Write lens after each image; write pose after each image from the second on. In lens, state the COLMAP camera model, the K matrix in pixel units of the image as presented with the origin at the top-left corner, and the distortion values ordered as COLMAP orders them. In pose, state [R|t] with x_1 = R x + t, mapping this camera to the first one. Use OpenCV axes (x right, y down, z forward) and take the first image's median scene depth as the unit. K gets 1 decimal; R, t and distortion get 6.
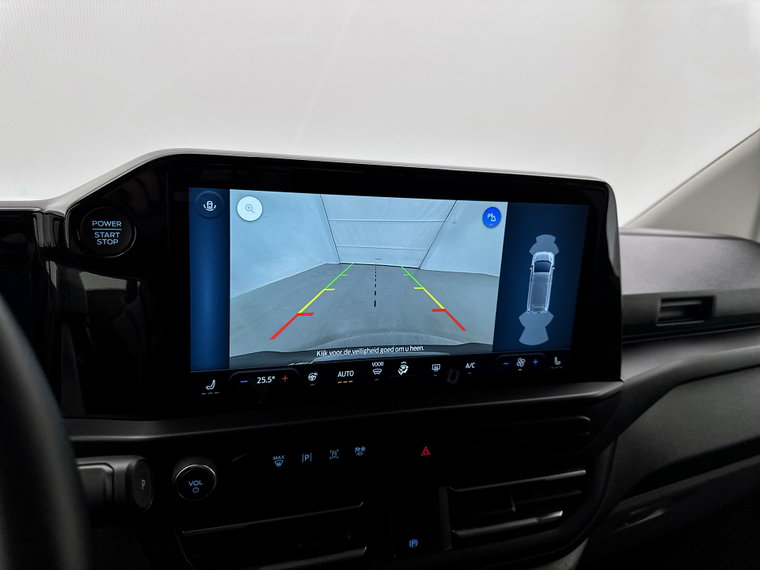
lens RADIAL K [[540.5, 0, 380.7], [0, 540.5, 279.0], [0, 0, 1]] dist [0.074428, -0.162207]
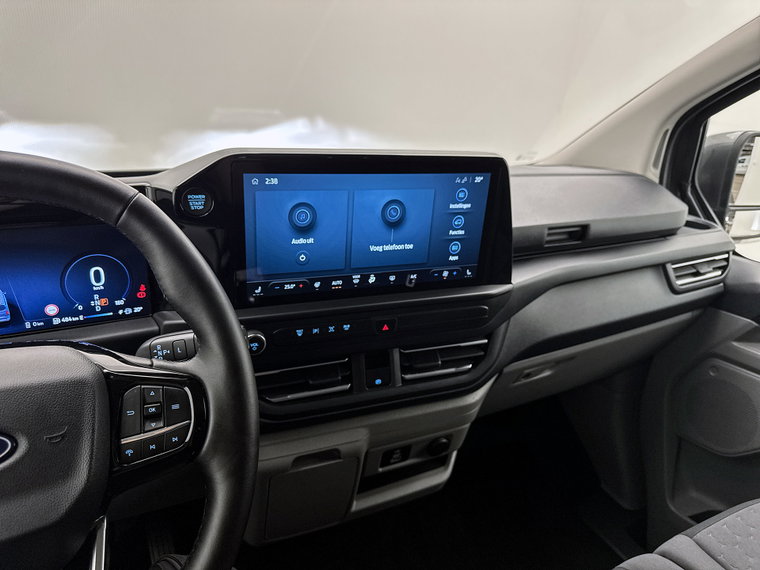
lens RADIAL K [[533.9, 0, 374.3], [0, 533.9, 284.9], [0, 0, 1]] dist [0.103695, -0.157370]
pose [[0.998660, -0.013125, 0.050068, -0.029943], [0.003676, 0.982860, 0.184317, -0.106702], [-0.051629, -0.183886, 0.981591, -0.548309]]
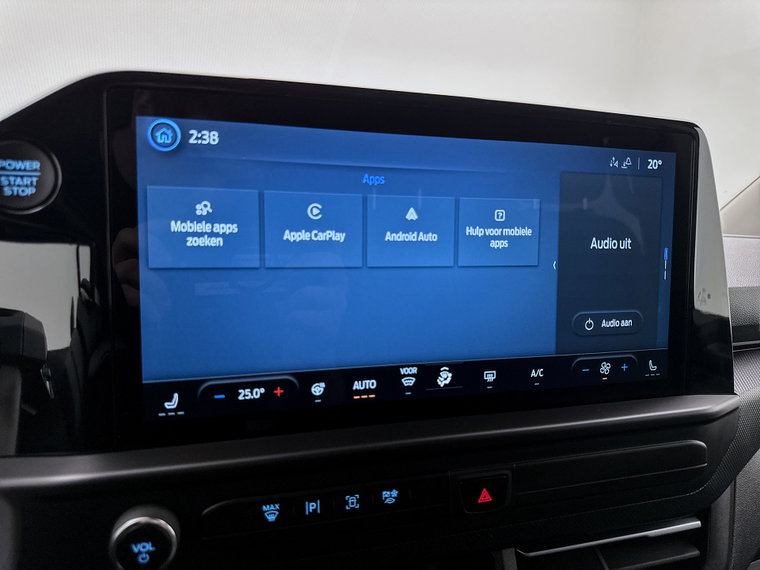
lens RADIAL K [[530.5, 0, 370.5], [0, 530.5, 284.9], [0, 0, 1]] dist [-0.006554, -0.006142]
pose [[0.997468, -0.050210, -0.050356, -0.013927], [0.043834, 0.991734, -0.120590, 0.118433], [0.055994, 0.118077, 0.991424, 0.274463]]
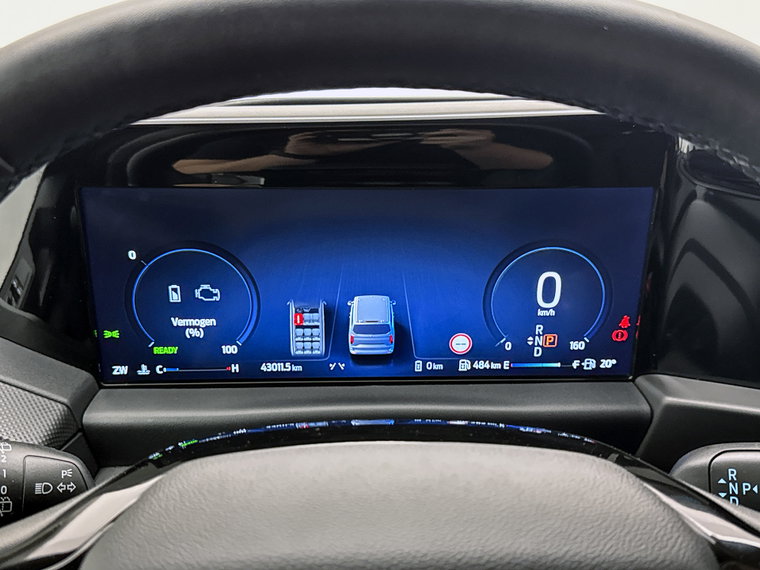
lens RADIAL K [[853.3, 0, 380.0], [0, 853.3, 285.0], [0, 0, 1]] dist [0.094949, -0.018684]
pose [[0.913932, 0.094204, -0.394783, -0.413700], [-0.033442, 0.986862, 0.158069, -0.051984], [0.404487, -0.131262, 0.905075, -0.254145]]
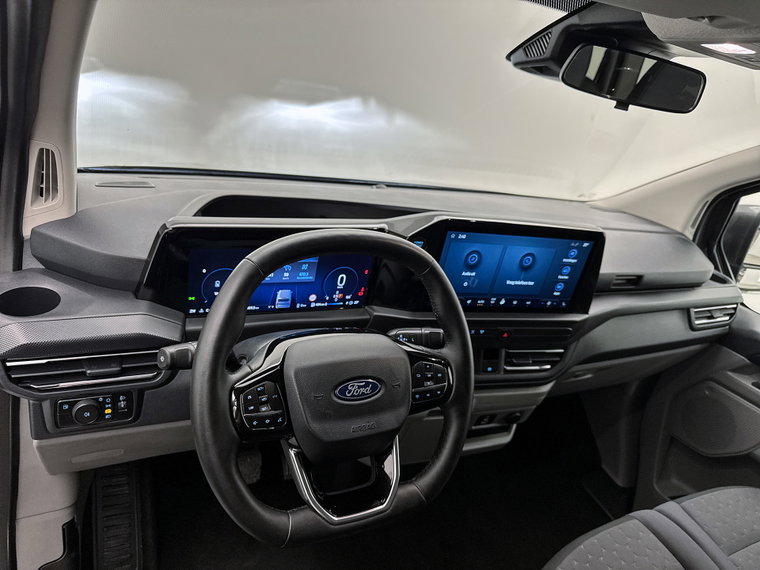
lens RADIAL K [[533.9, 0, 374.3], [0, 533.9, 284.9], [0, 0, 1]] dist [0.103695, -0.157370]
pose [[0.989793, 0.127007, 0.064650, -0.649490], [-0.139125, 0.959457, 0.245124, -0.388367], [-0.030897, -0.251616, 0.967334, -1.199170]]
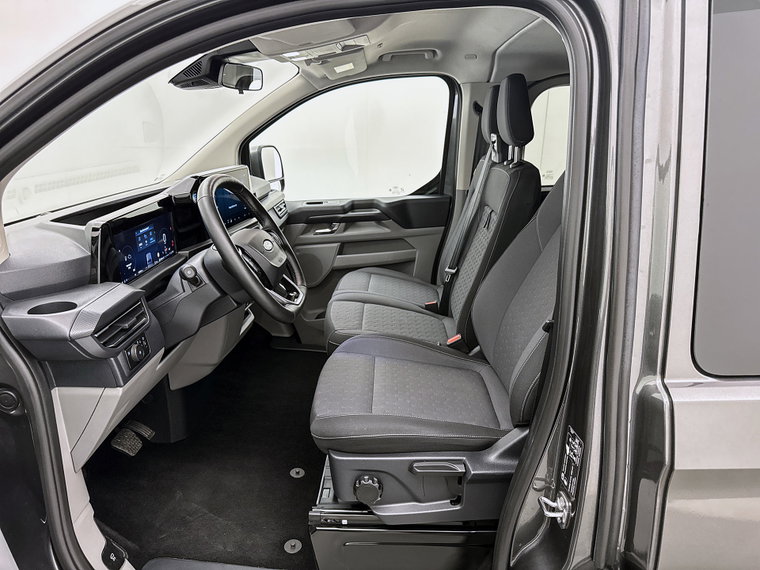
lens RADIAL K [[533.9, 0, 374.3], [0, 533.9, 284.9], [0, 0, 1]] dist [0.103695, -0.157370]
pose [[0.477491, -0.329890, 0.814356, -2.688906], [0.222891, 0.942001, 0.250907, -0.139349], [-0.849895, 0.061707, 0.523326, -1.836807]]
